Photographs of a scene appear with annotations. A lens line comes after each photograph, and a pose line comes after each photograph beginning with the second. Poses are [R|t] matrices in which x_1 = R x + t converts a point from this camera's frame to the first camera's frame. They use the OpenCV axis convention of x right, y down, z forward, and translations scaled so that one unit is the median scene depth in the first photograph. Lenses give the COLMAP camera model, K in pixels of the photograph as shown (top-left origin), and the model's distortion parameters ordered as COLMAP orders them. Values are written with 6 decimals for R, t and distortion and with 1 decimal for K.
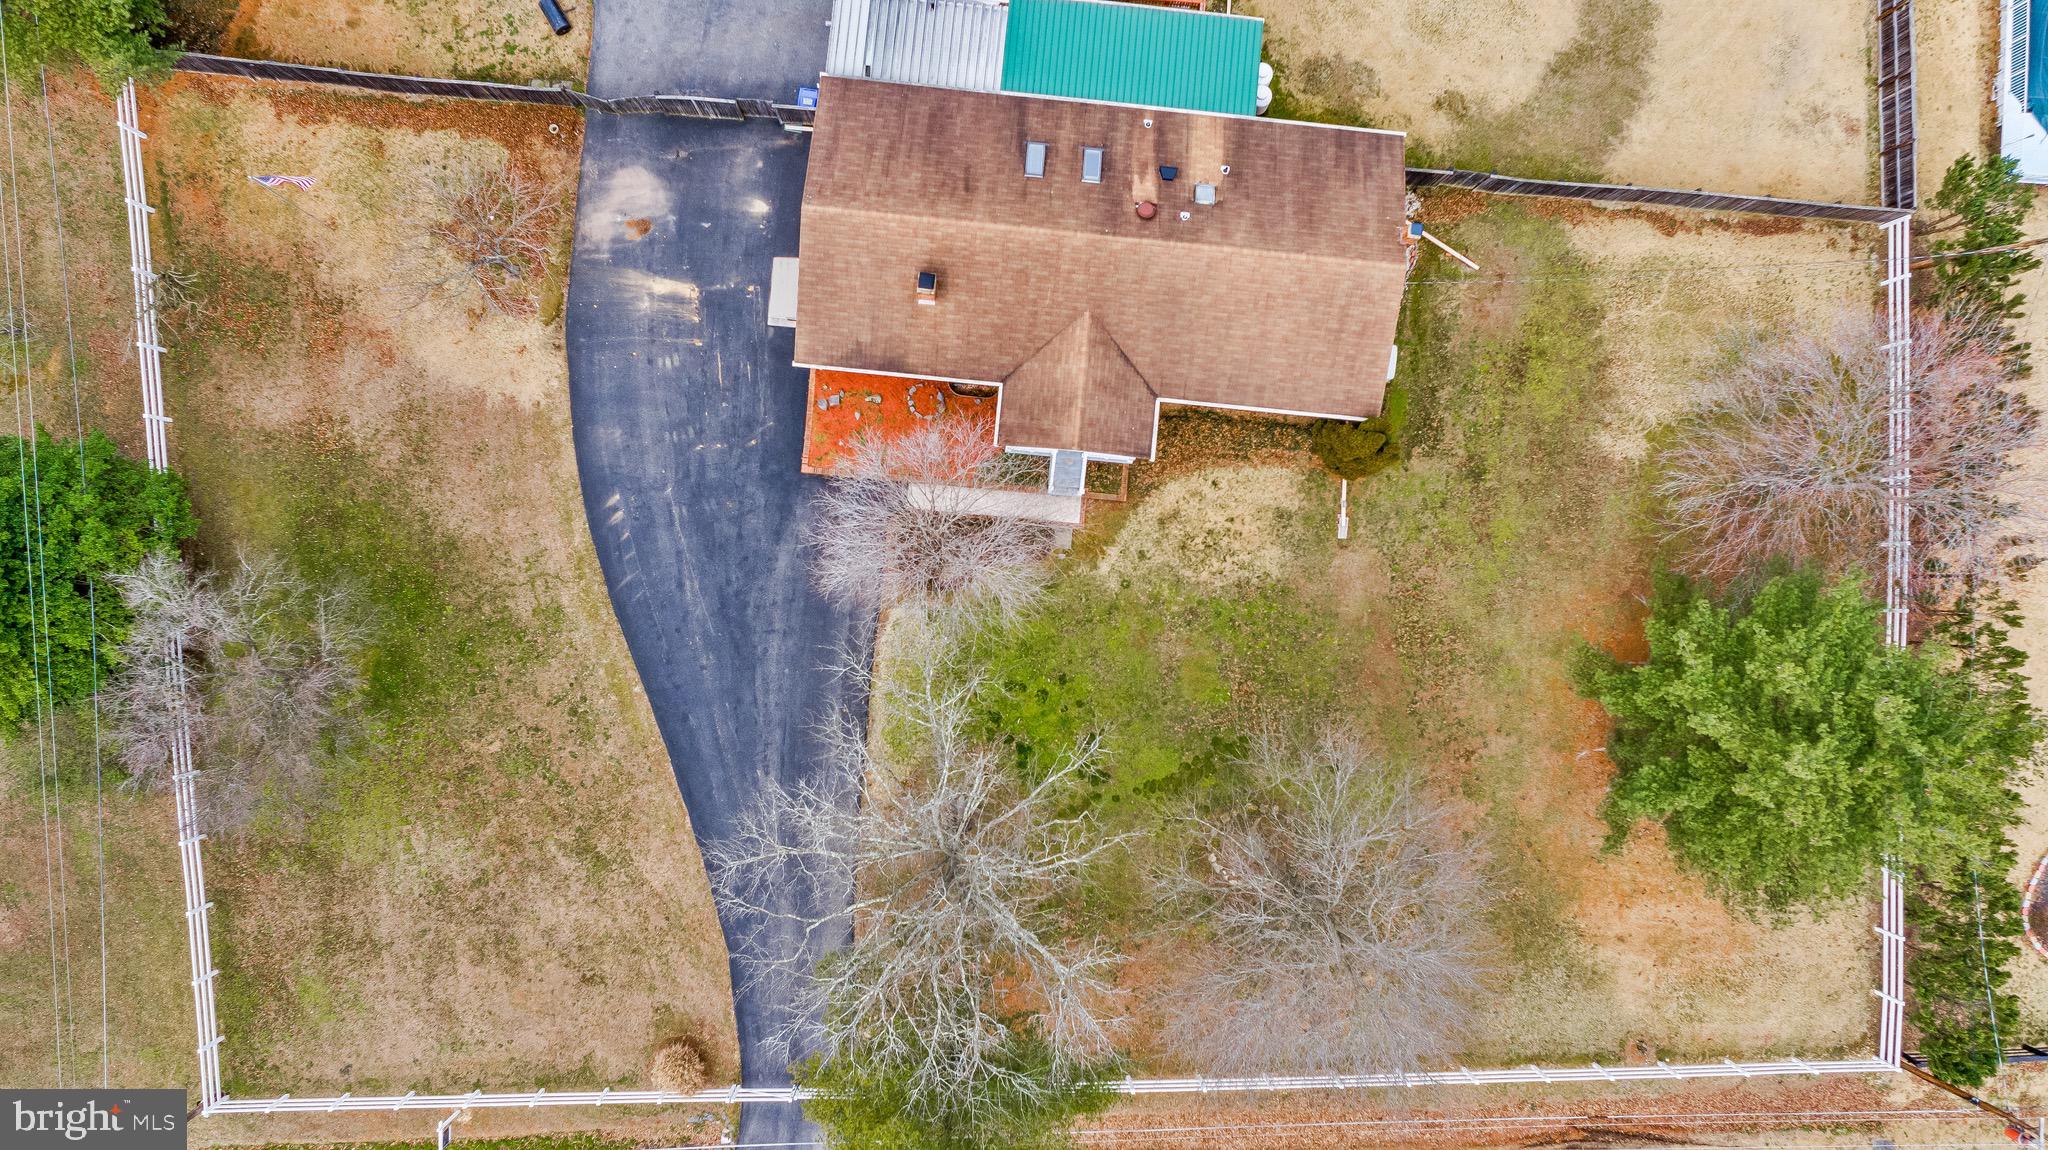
lens RADIAL K [[1384.5, 0, 1025.0], [0, 1384.5, 571.0], [0, 0, 1]] dist [-0.012138, 0.012175]
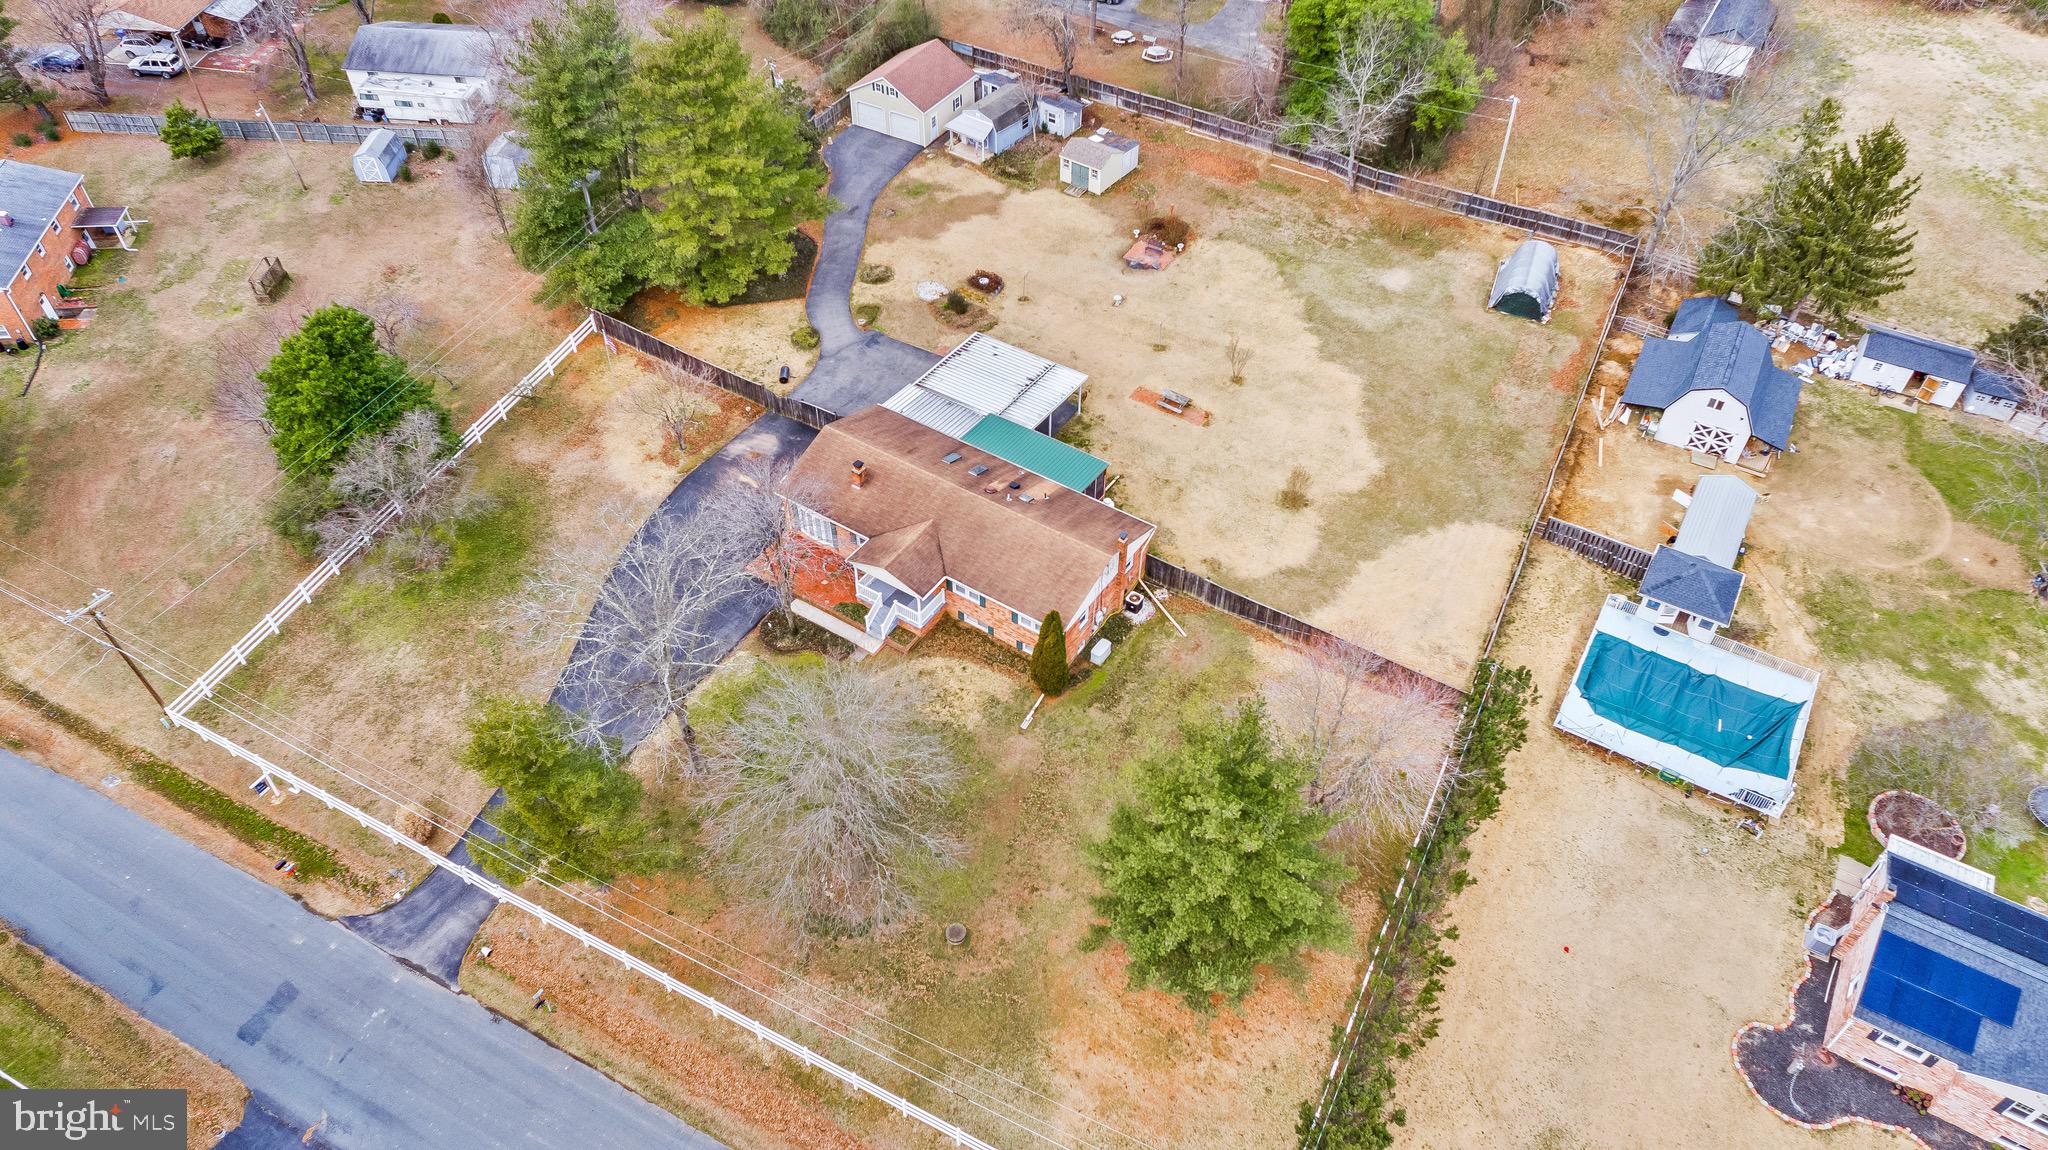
lens RADIAL K [[1384.5, 0, 1025.0], [0, 1384.5, 571.0], [0, 0, 1]] dist [-0.012138, 0.012175]
pose [[0.879788, 0.315784, -0.355321, 0.701847], [-0.474494, 0.628605, -0.616207, 0.771540], [0.028768, 0.710729, 0.702878, -0.129713]]
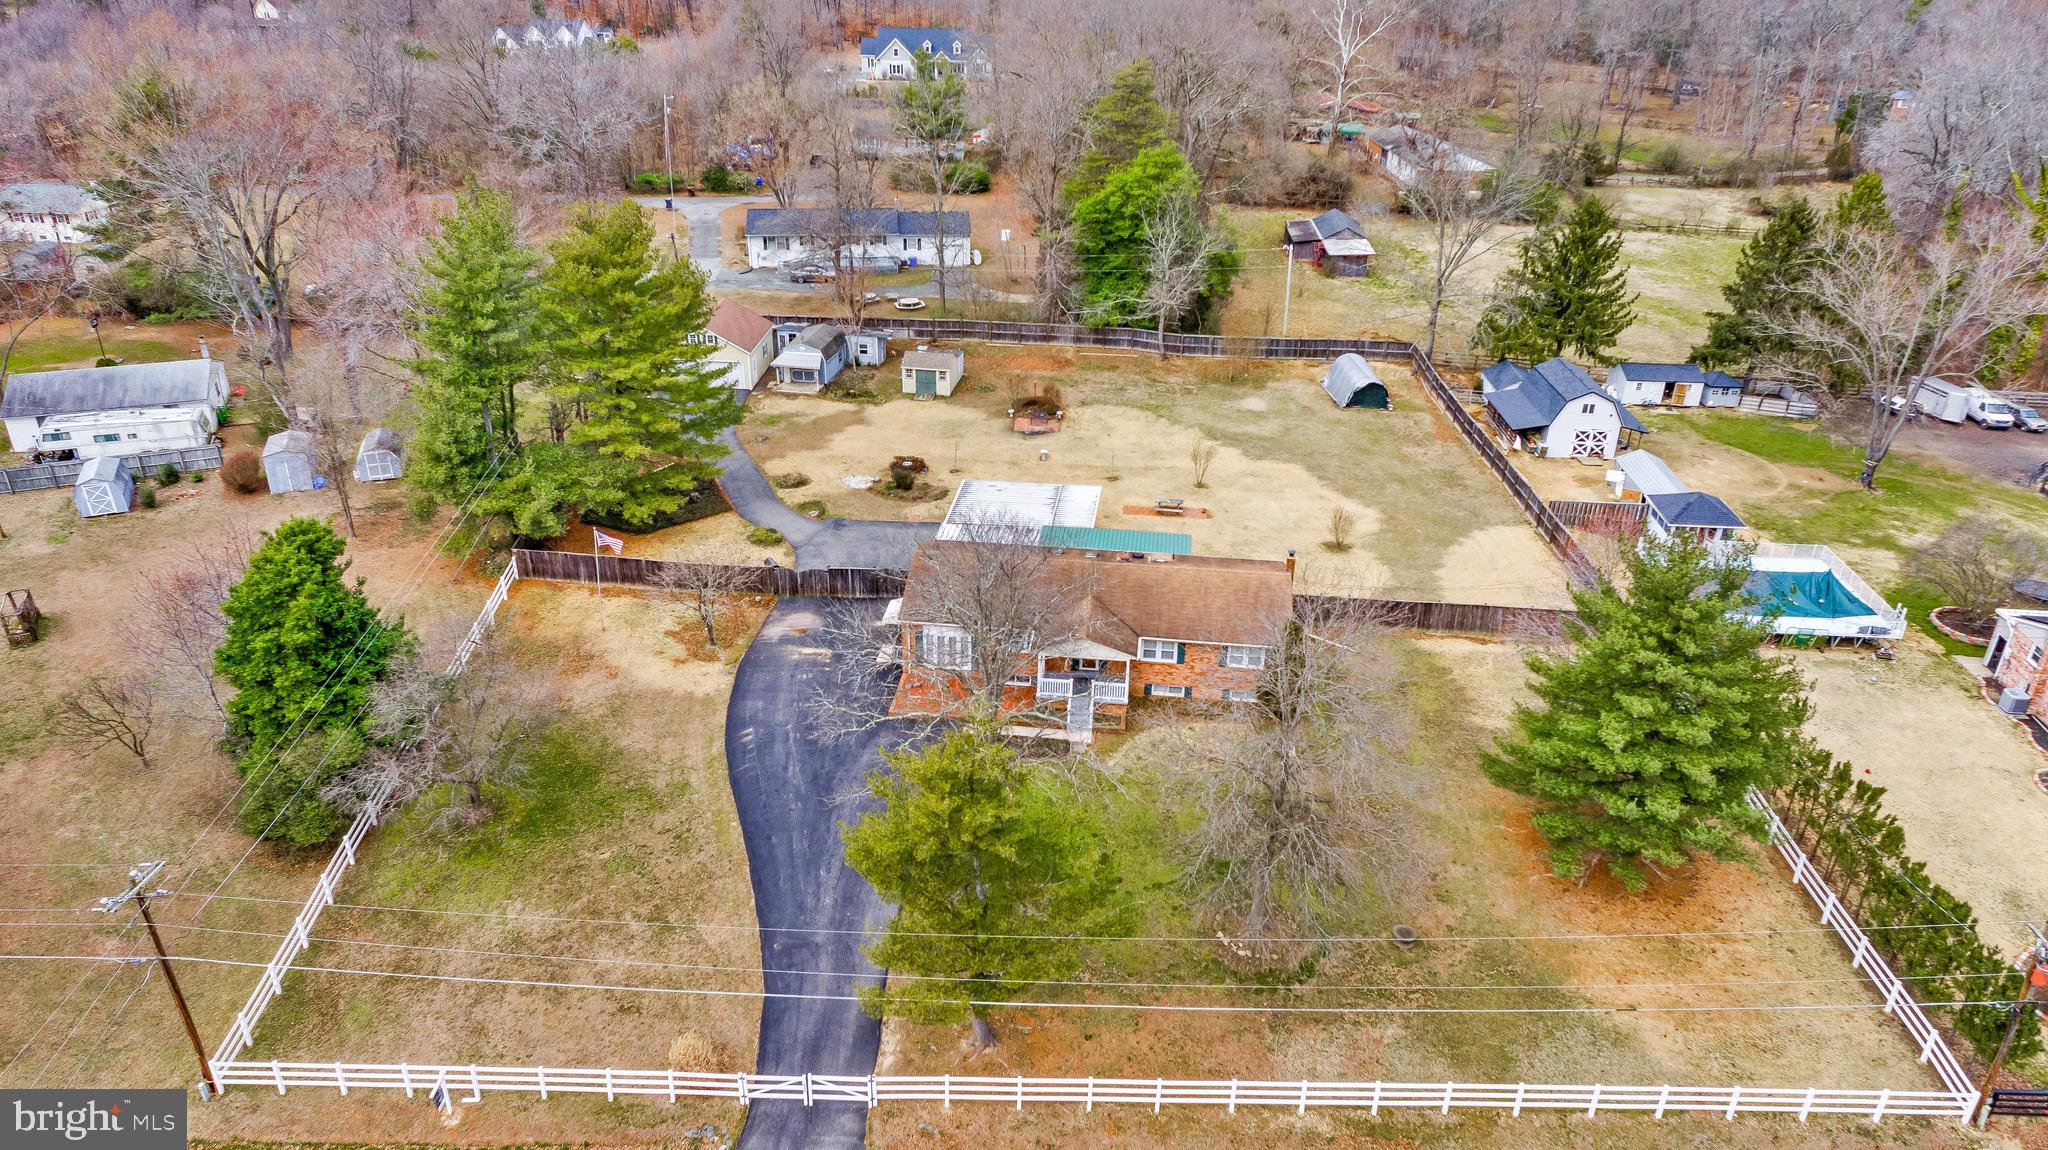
lens RADIAL K [[1384.5, 0, 1025.0], [0, 1384.5, 571.0], [0, 0, 1]] dist [-0.012138, 0.012175]
pose [[0.999559, -0.007723, -0.028680, 0.015183], [-0.022183, 0.447999, -0.893759, 1.089849], [0.019751, 0.894001, 0.447630, 0.256657]]
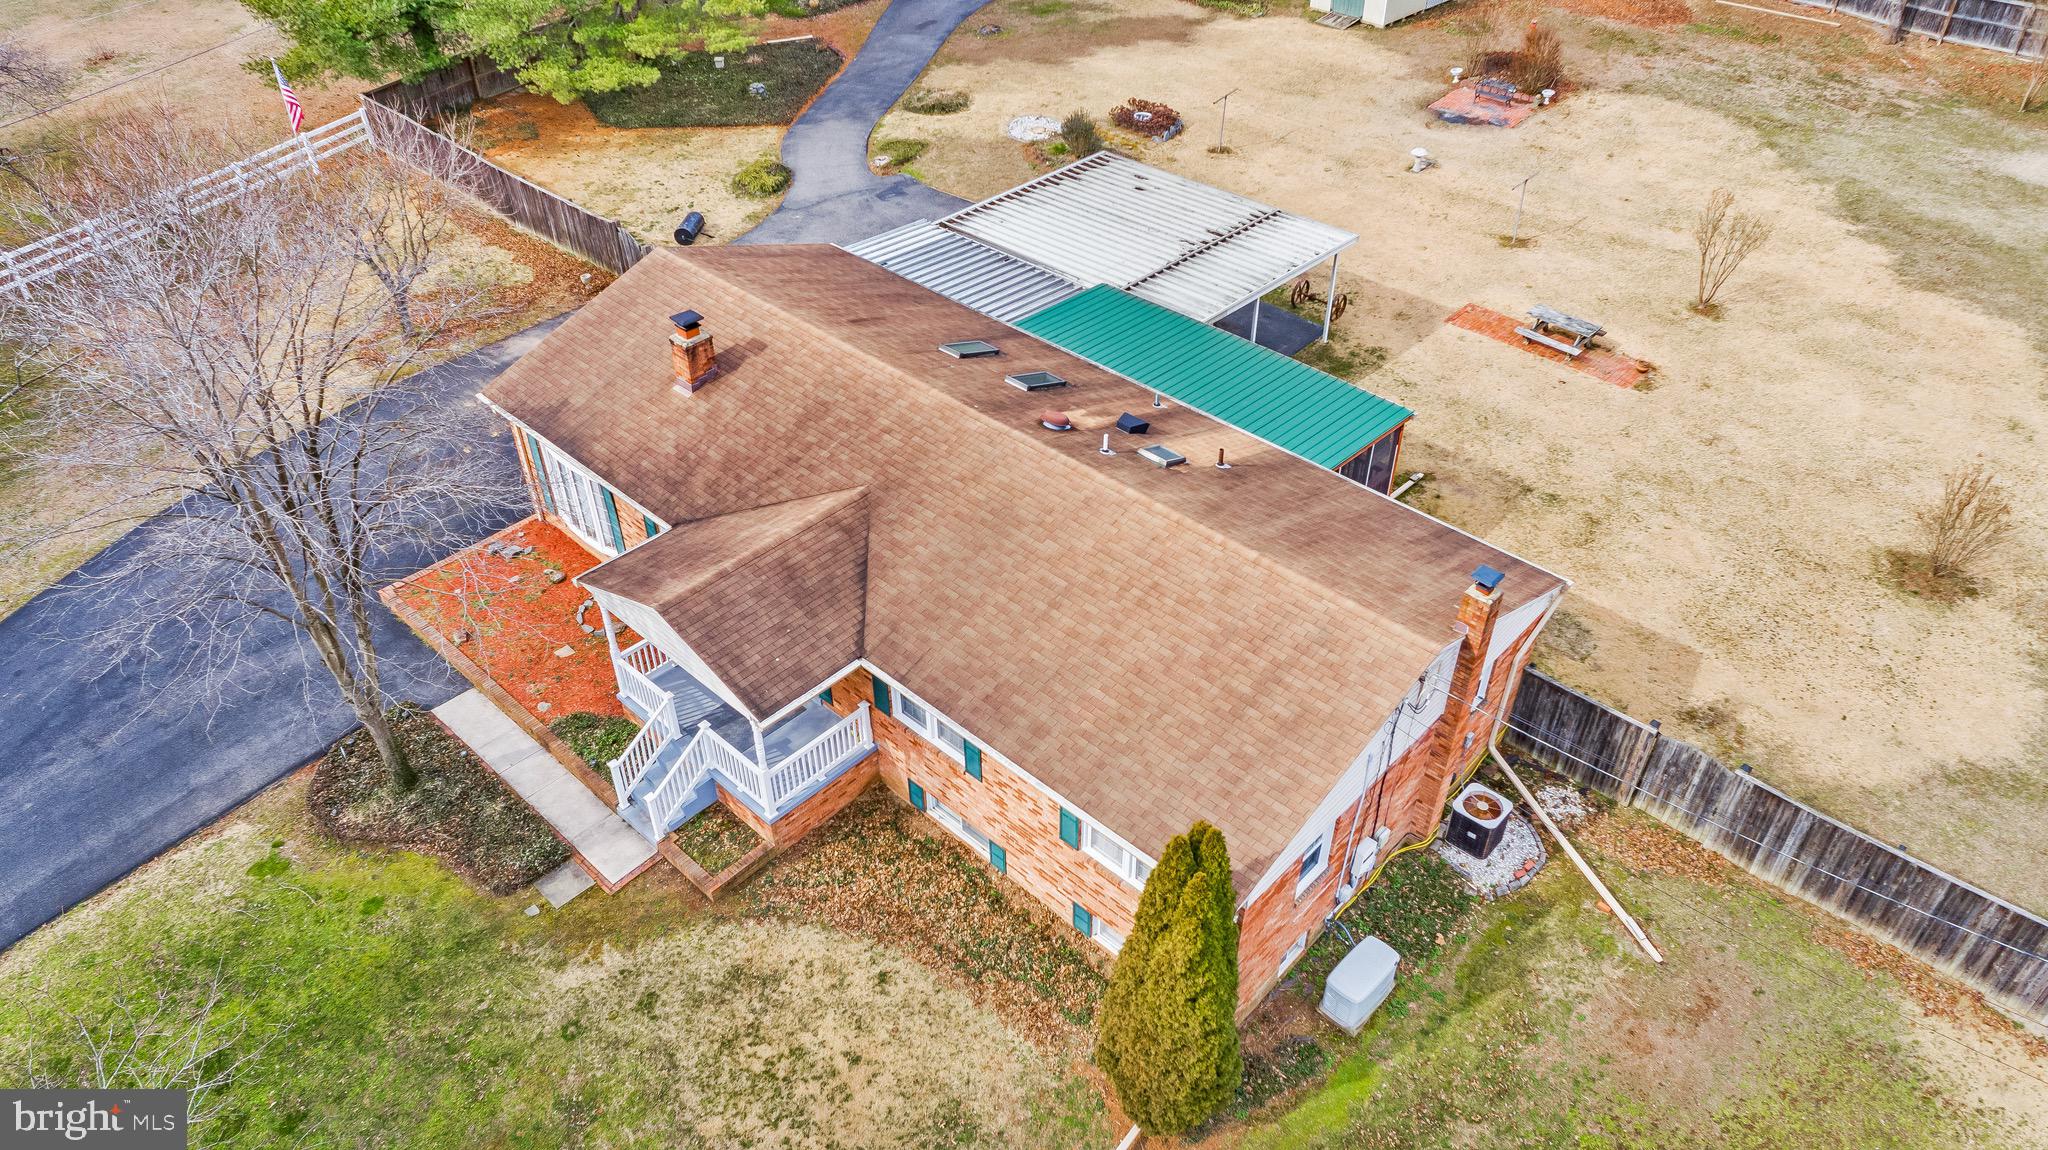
lens RADIAL K [[1384.5, 0, 1025.0], [0, 1384.5, 571.0], [0, 0, 1]] dist [-0.012138, 0.012175]
pose [[0.786092, 0.353805, -0.506834, 0.353318], [-0.616991, 0.498441, -0.608998, 0.113756], [0.037160, 0.791441, 0.610115, 0.636006]]
